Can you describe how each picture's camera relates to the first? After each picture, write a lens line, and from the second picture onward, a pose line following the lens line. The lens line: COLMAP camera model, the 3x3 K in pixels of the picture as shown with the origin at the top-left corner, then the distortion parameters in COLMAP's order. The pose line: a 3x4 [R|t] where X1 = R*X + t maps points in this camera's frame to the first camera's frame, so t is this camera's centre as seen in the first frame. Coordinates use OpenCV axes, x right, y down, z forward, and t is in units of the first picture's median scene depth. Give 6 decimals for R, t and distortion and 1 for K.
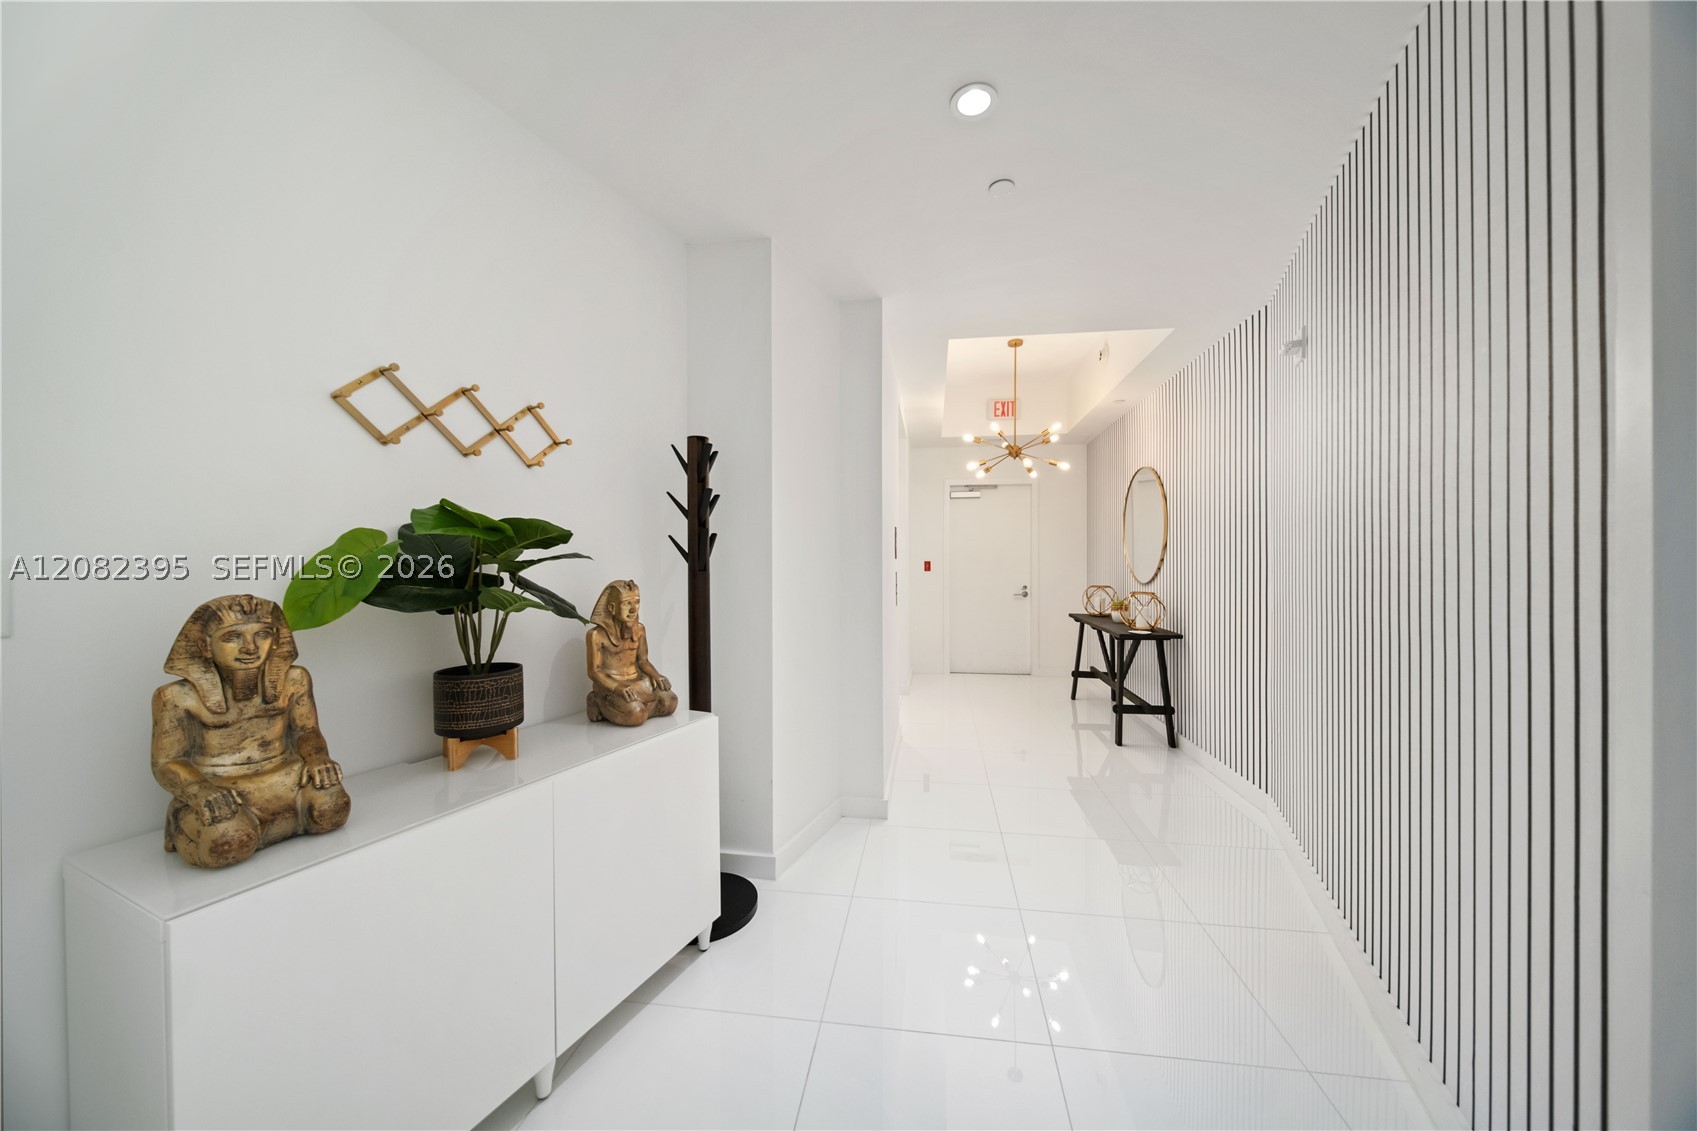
lens RADIAL K [[608.2, 0, 849.9], [0, 608.2, 568.8], [0, 0, 1]] dist [-0.012411, -0.000104]
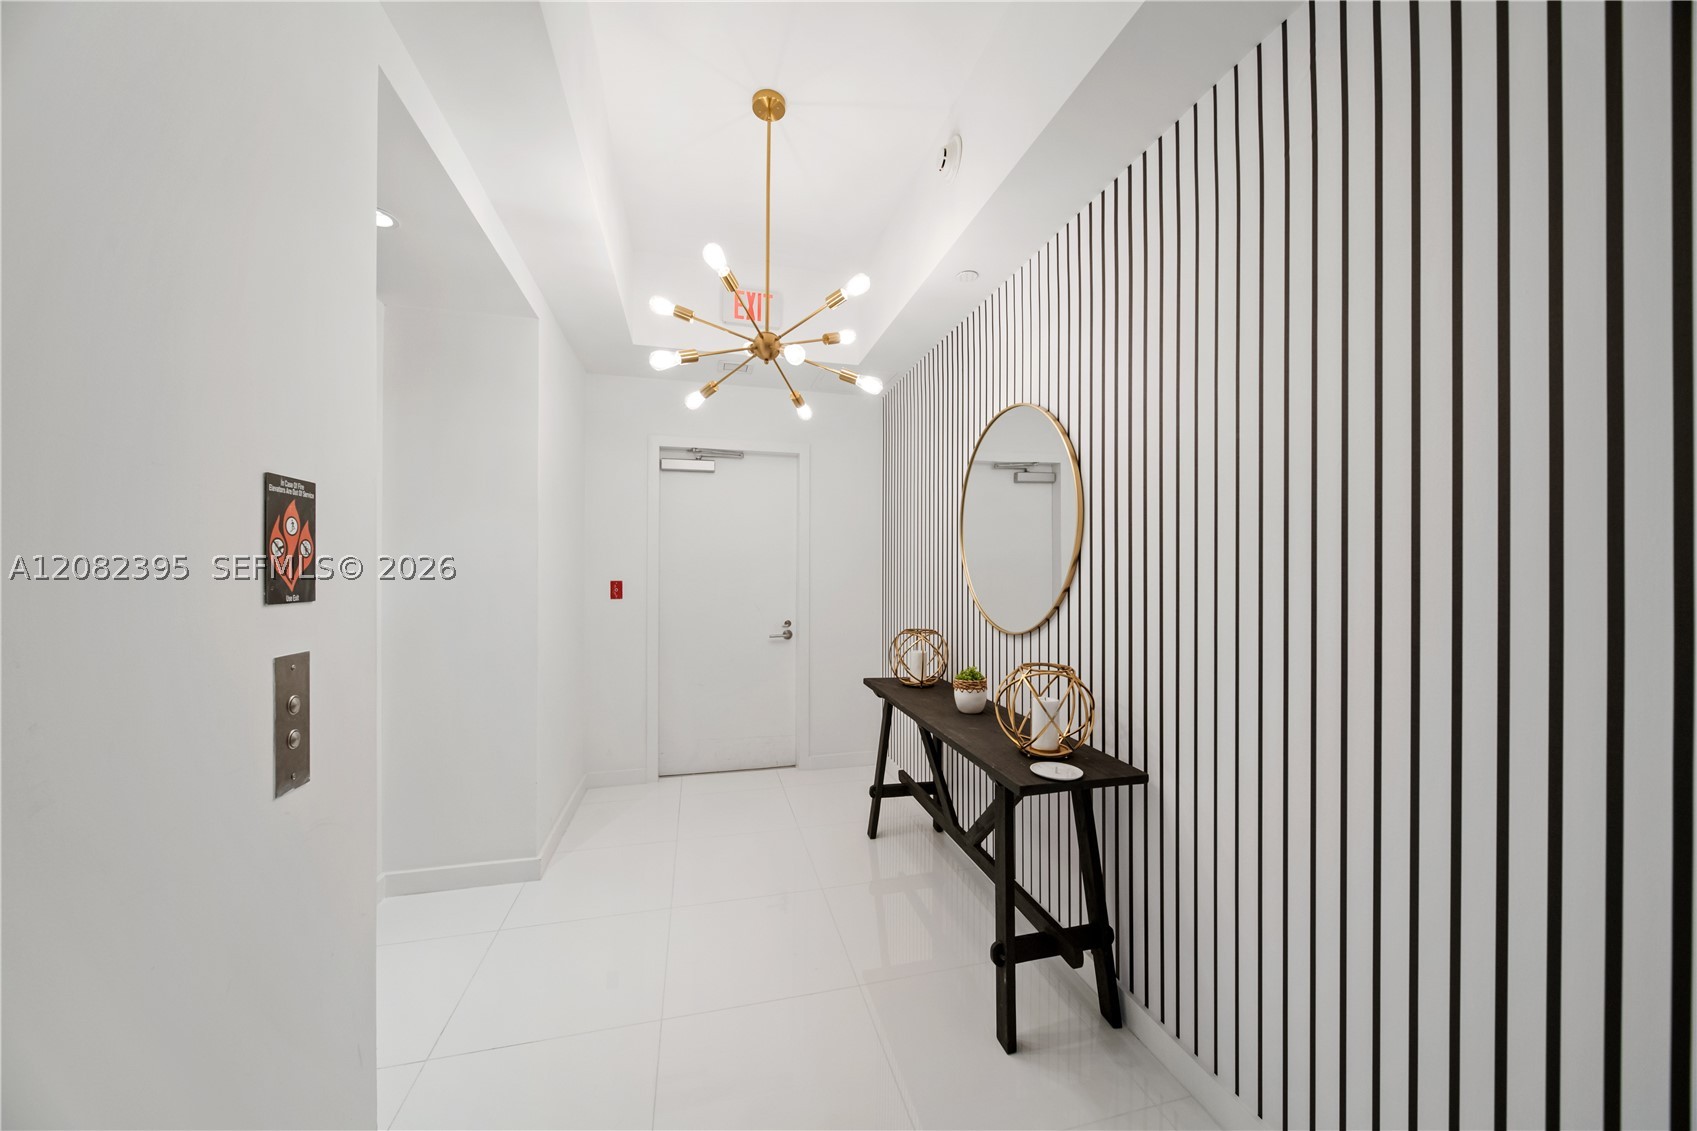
lens RADIAL K [[608.2, 0, 850.2], [0, 608.2, 569.6], [0, 0, 1]] dist [-0.012411, -0.000104]
pose [[0.928104, 0.002796, 0.372310, 0.147092], [-0.000726, 0.999983, -0.005701, -0.024061], [-0.372320, 0.005020, 0.928091, 0.506593]]
